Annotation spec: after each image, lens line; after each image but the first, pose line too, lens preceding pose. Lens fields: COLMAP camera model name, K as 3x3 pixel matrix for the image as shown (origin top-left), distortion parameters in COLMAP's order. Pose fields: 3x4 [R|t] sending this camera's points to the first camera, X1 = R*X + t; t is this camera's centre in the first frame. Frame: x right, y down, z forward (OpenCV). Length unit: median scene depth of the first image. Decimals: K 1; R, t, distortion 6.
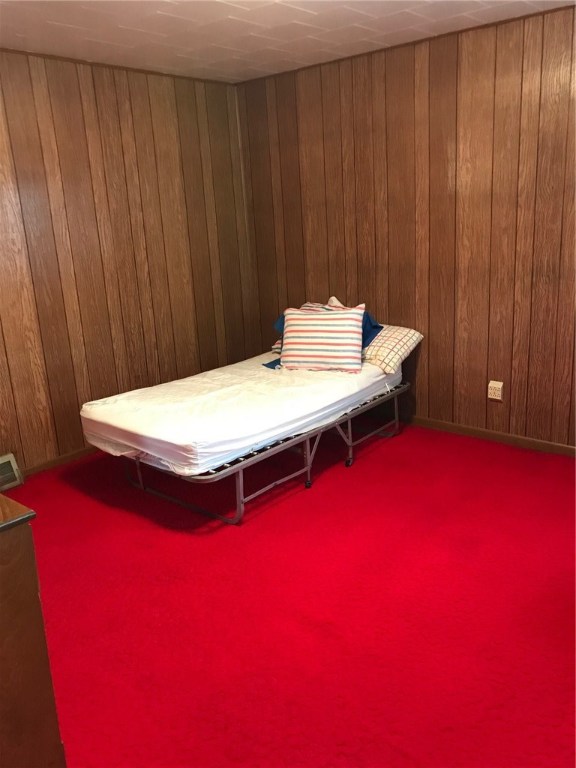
lens RADIAL K [[642.3, 0, 290.9], [0, 642.3, 379.6], [0, 0, 1]] dist [0.019987, 0.005253]
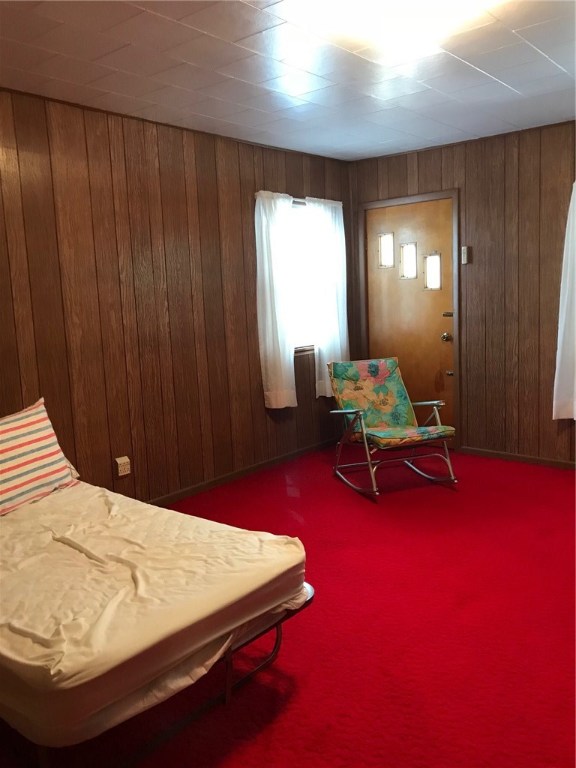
lens RADIAL K [[642.3, 0, 290.8], [0, 642.3, 386.2], [0, 0, 1]] dist [0.019987, 0.005253]
pose [[0.000535, -0.100380, 0.994949, -0.665163], [0.299932, 0.949158, 0.095599, -0.119889], [-0.953961, 0.298366, 0.030615, 0.713121]]
